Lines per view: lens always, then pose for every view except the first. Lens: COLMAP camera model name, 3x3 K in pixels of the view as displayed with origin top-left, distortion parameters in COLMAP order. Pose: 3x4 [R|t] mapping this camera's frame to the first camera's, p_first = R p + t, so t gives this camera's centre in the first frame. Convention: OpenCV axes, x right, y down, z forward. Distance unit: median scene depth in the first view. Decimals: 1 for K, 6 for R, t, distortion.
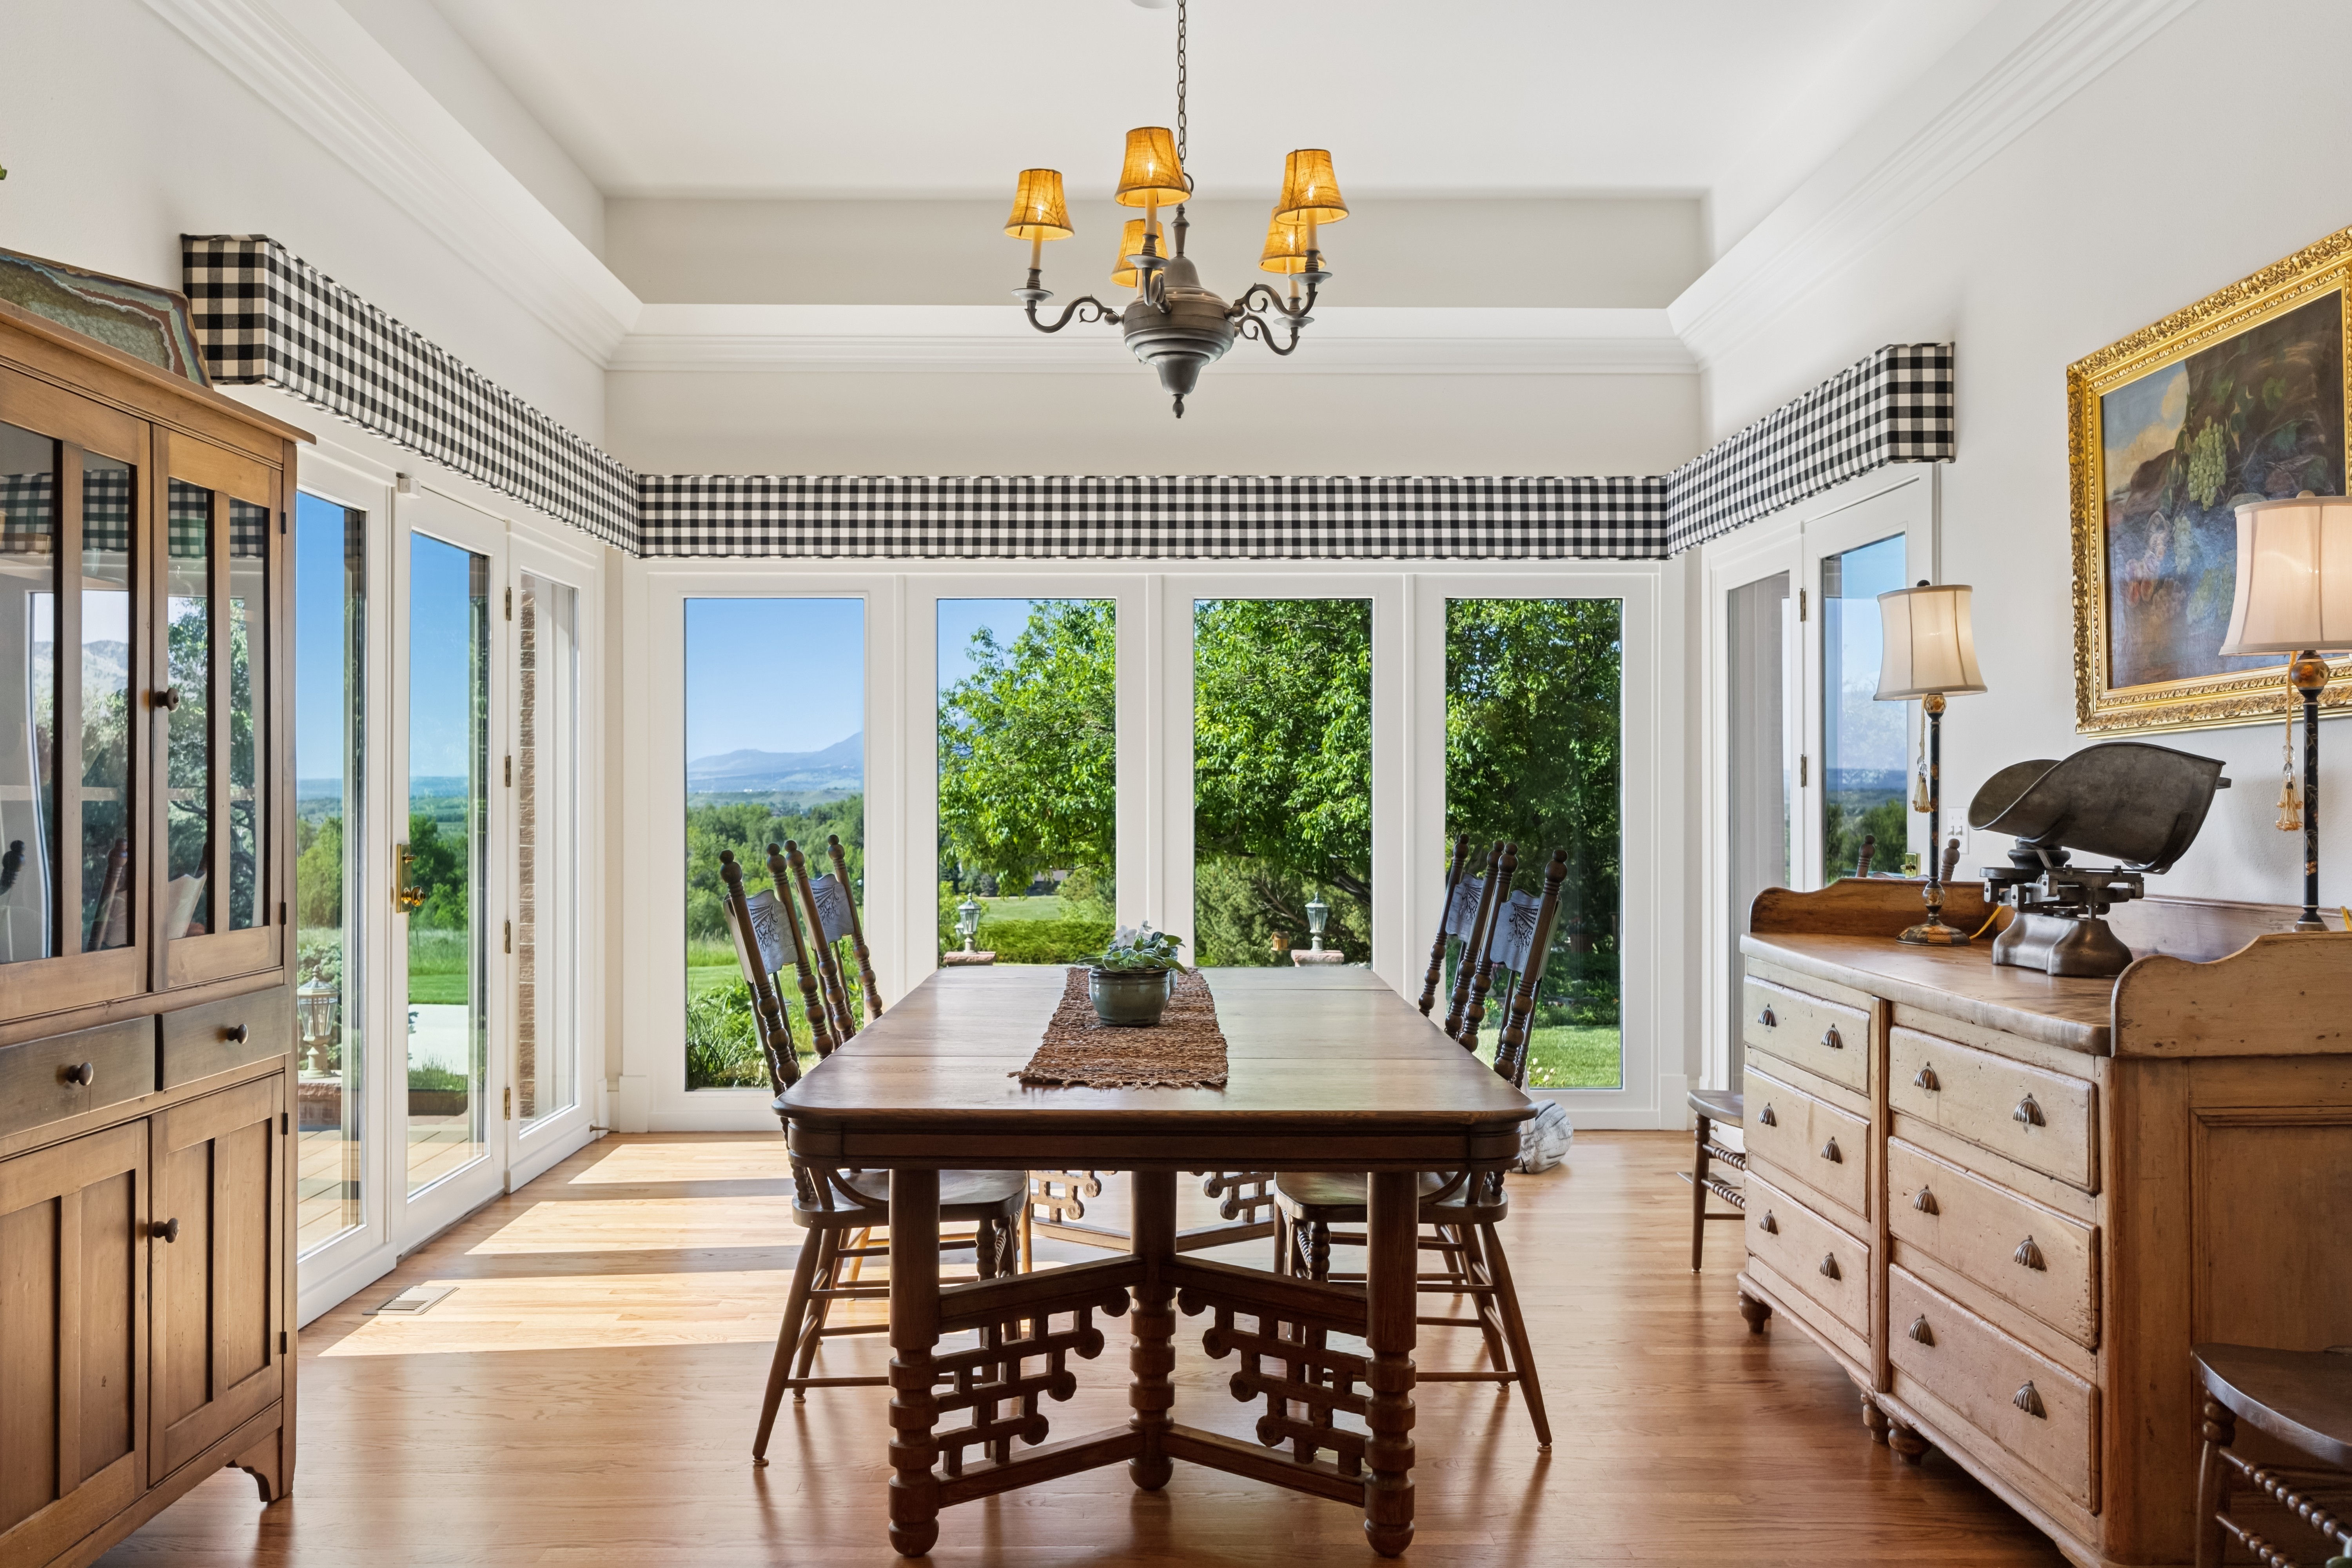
lens RADIAL K [[1881.8, 0, 1176.0], [0, 1881.8, 784.0], [0, 0, 1]] dist [-0.036144, 0.077448]
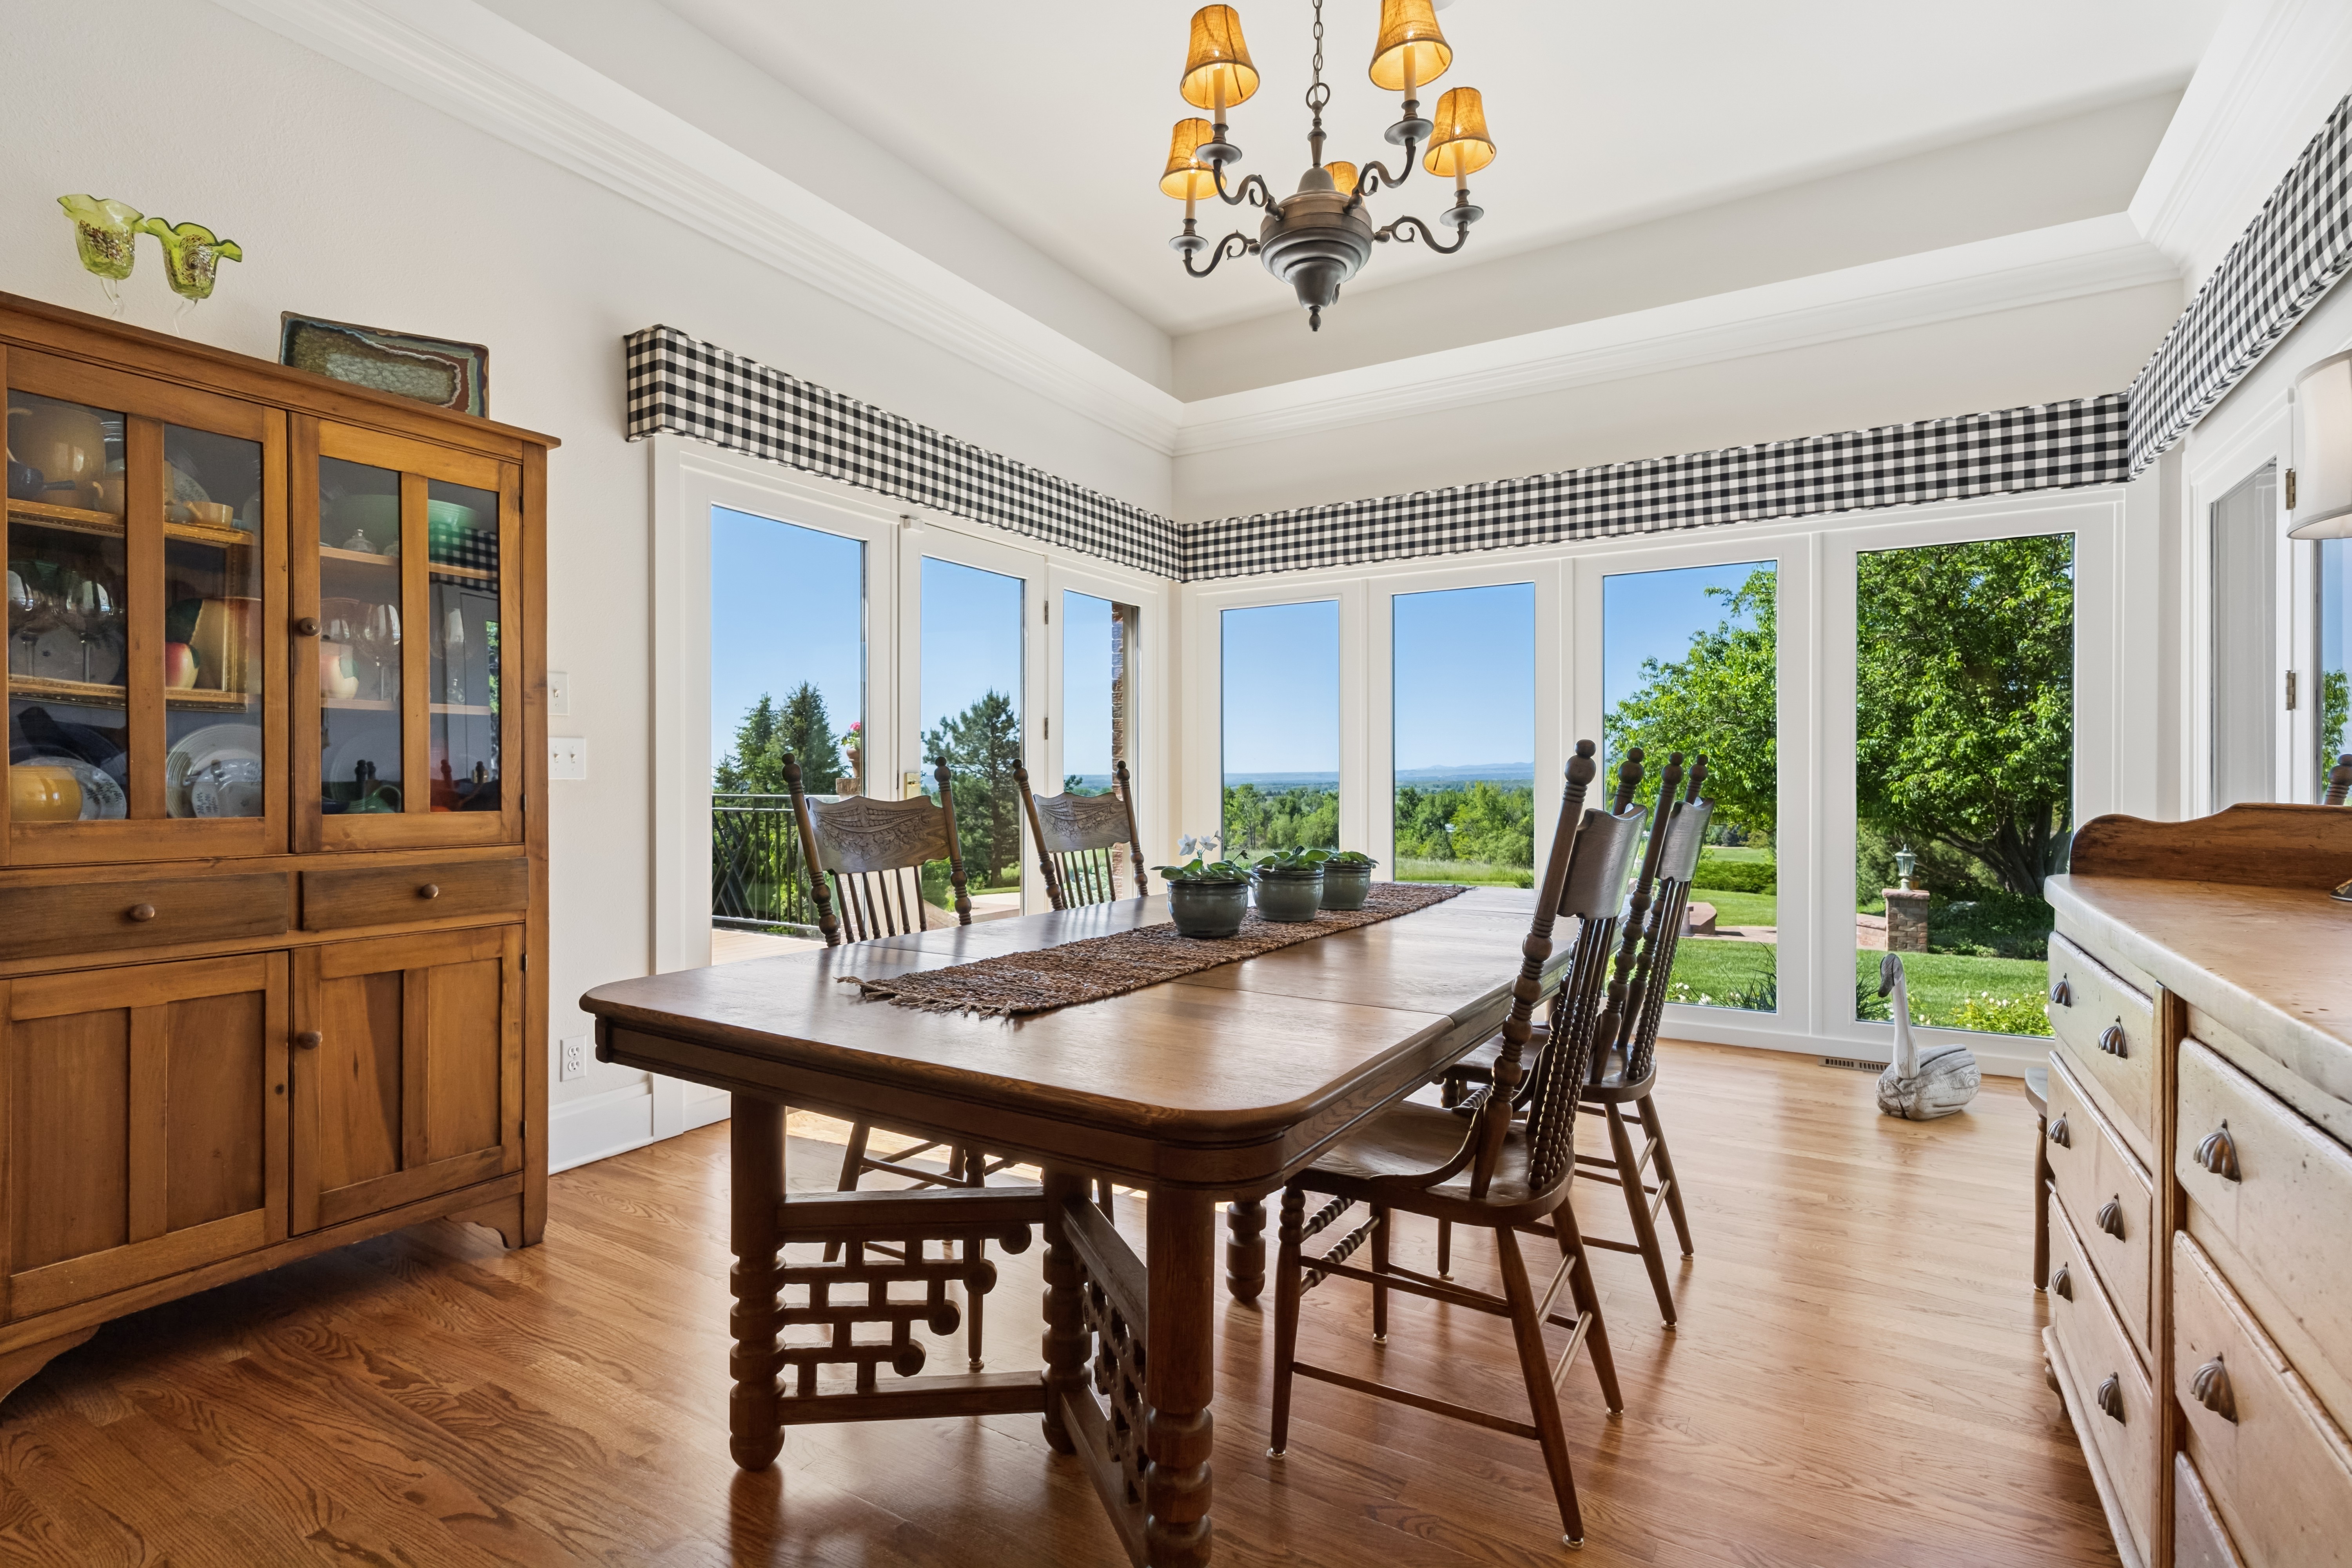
lens RADIAL K [[1103.7, 0, 1176.0], [0, 1103.7, 784.0], [0, 0, 1]] dist [-0.005476, 0.001443]
pose [[0.844990, 0.001395, -0.534781, 0.156910], [0.003416, 0.999962, 0.008007, 0.025172], [0.534772, -0.008592, 0.844953, 0.288583]]
